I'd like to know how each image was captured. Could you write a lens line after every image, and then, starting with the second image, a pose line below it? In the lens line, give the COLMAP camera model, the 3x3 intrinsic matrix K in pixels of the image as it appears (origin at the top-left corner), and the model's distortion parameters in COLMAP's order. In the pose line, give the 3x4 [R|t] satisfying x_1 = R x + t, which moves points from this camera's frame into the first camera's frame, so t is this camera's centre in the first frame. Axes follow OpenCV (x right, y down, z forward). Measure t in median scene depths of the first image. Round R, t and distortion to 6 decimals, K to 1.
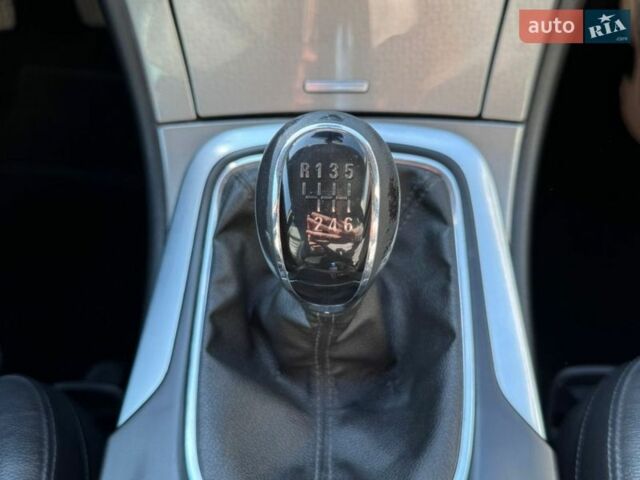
lens RADIAL K [[601.5, 0, 320.8], [0, 601.5, 243.2], [0, 0, 1]] dist [0.155622, -0.326424]
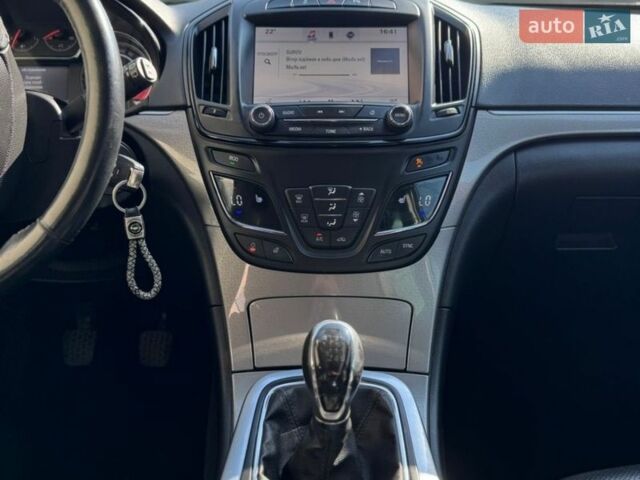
lens RADIAL K [[601.5, 0, 320.8], [0, 601.5, 243.2], [0, 0, 1]] dist [0.155622, -0.326424]
pose [[0.998896, 0.019597, 0.042687, -0.089140], [0.009725, 0.802824, -0.596136, 0.610228], [-0.045953, 0.595894, 0.801748, -0.742248]]
